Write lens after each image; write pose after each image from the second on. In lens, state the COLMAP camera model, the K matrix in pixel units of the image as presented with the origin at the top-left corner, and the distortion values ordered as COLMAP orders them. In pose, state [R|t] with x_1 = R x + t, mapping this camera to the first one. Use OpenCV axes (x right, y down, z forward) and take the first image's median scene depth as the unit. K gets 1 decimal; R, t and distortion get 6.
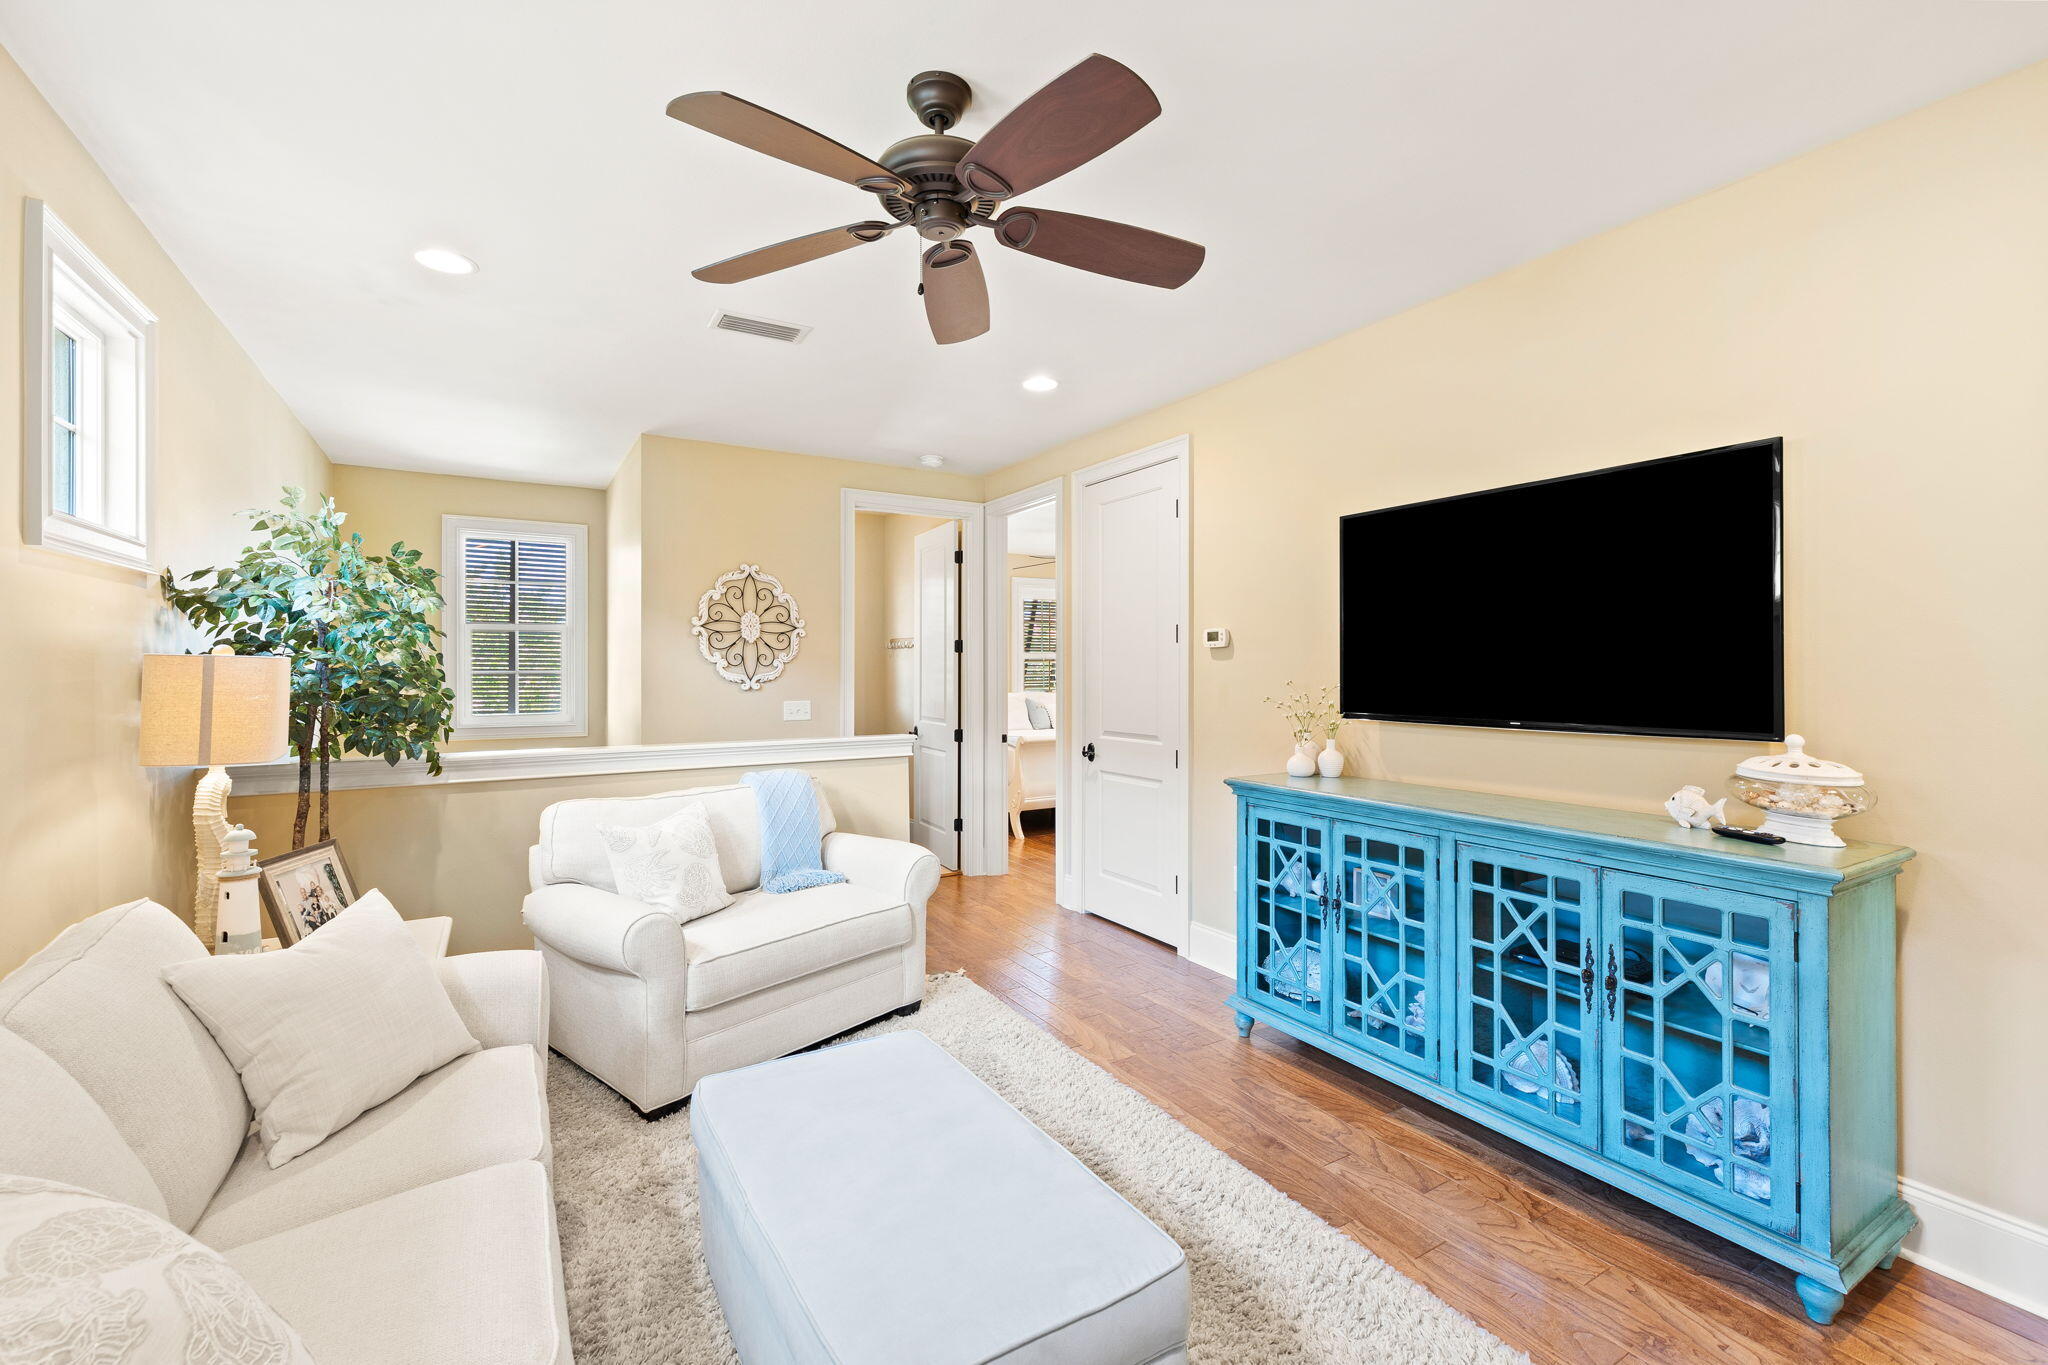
lens RADIAL K [[871.2, 0, 1032.1], [0, 871.2, 668.0], [0, 0, 1]] dist [-0.001820, 0.000904]
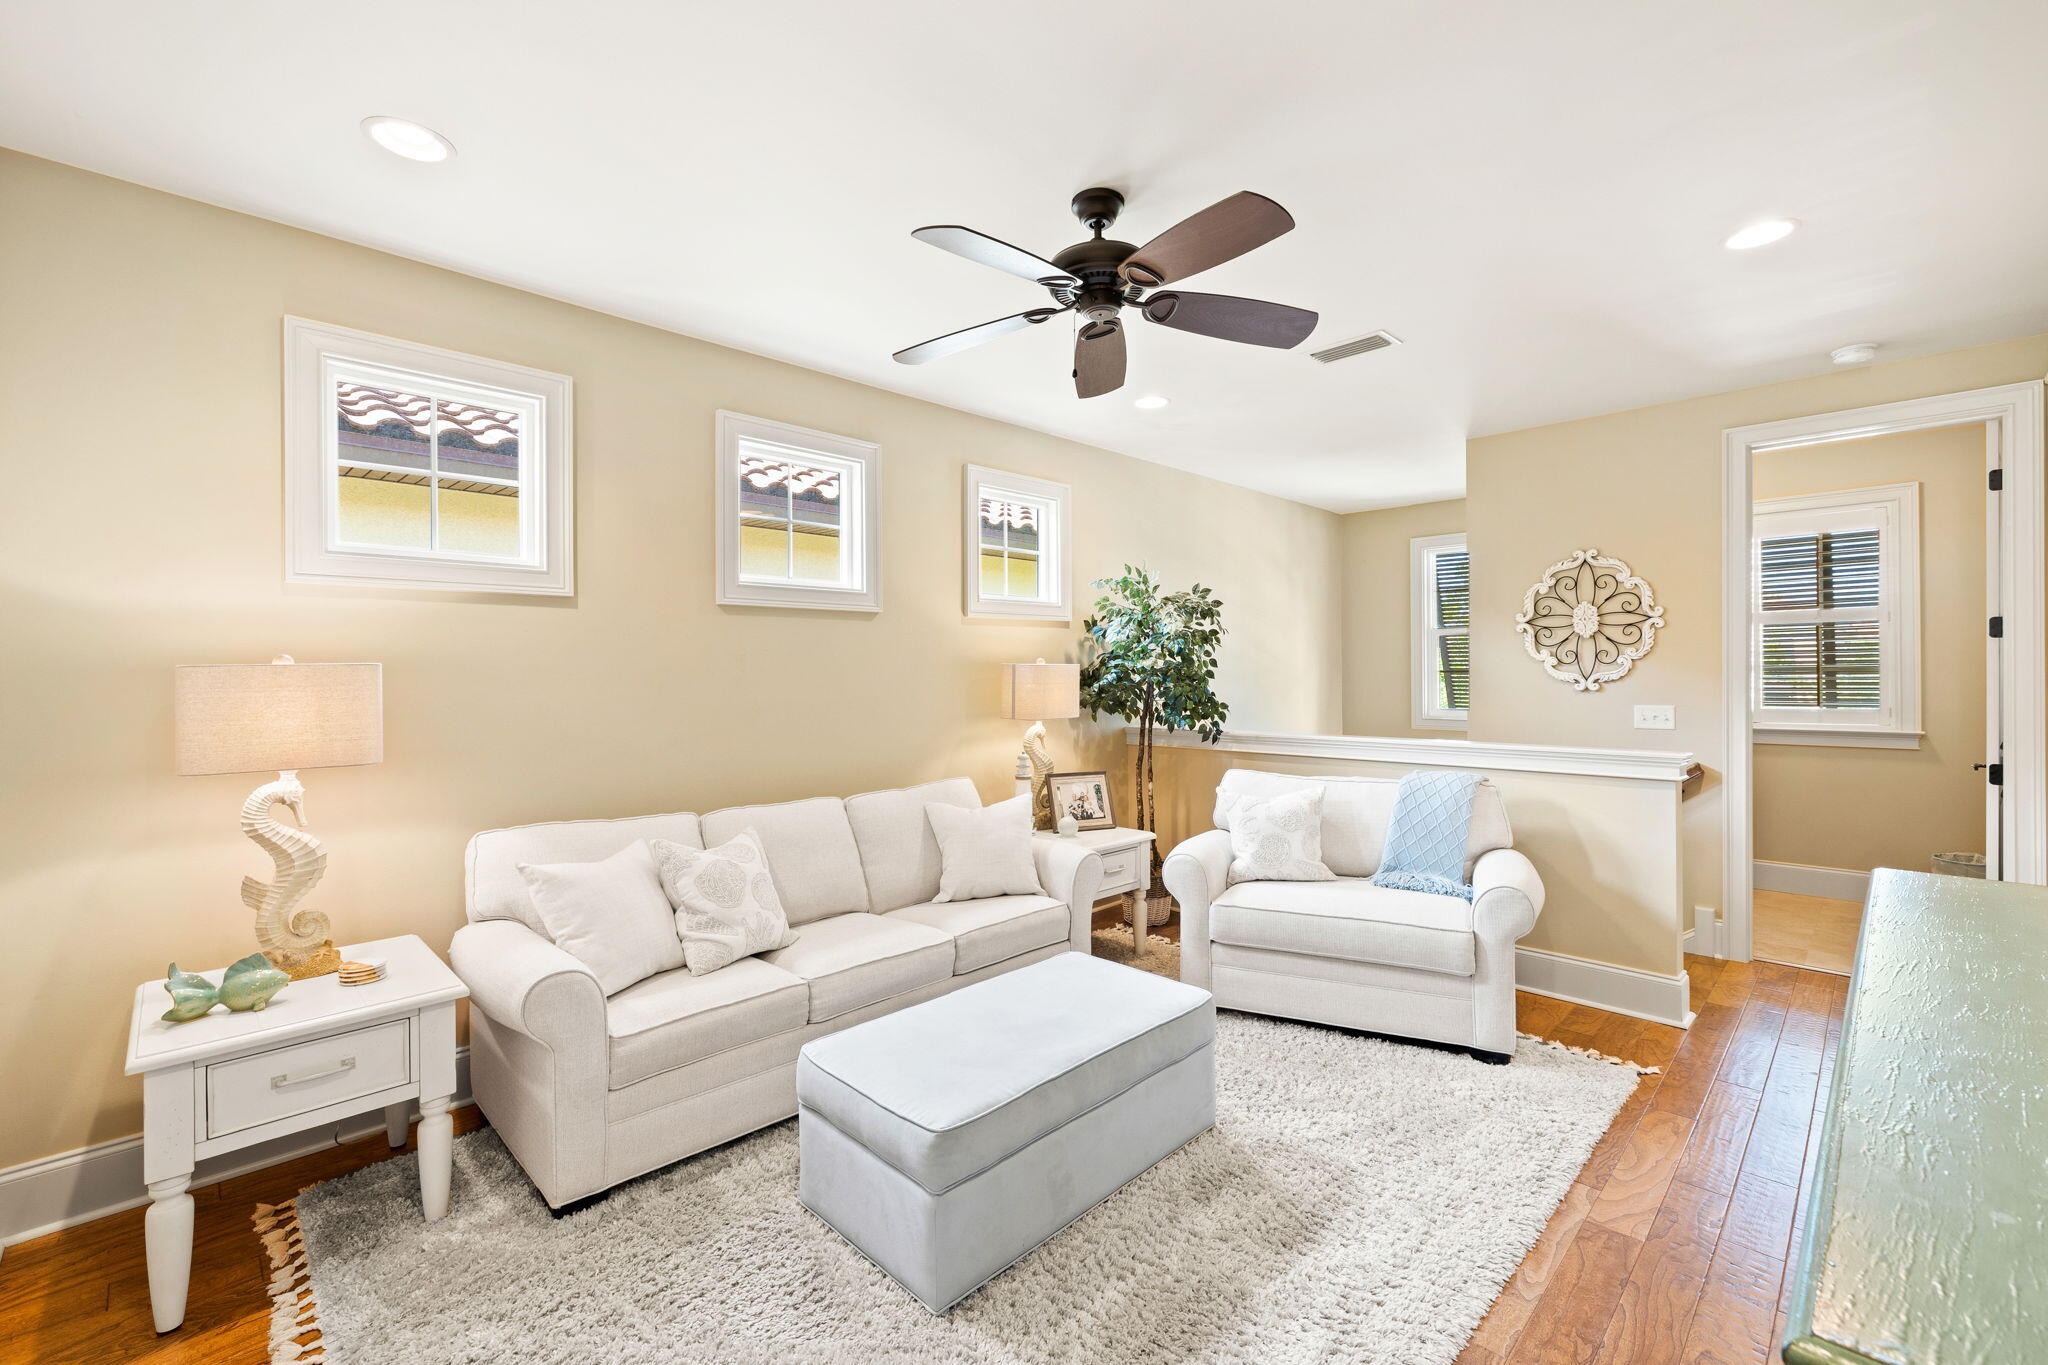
lens RADIAL K [[871.2, 0, 1030.9], [0, 871.2, 679.2], [0, 0, 1]] dist [-0.001820, 0.000904]
pose [[0.226660, 0.011246, -0.973909, 0.426586], [0.008146, 0.999876, 0.013442, -0.003138], [0.973940, -0.010980, 0.226540, 0.250293]]
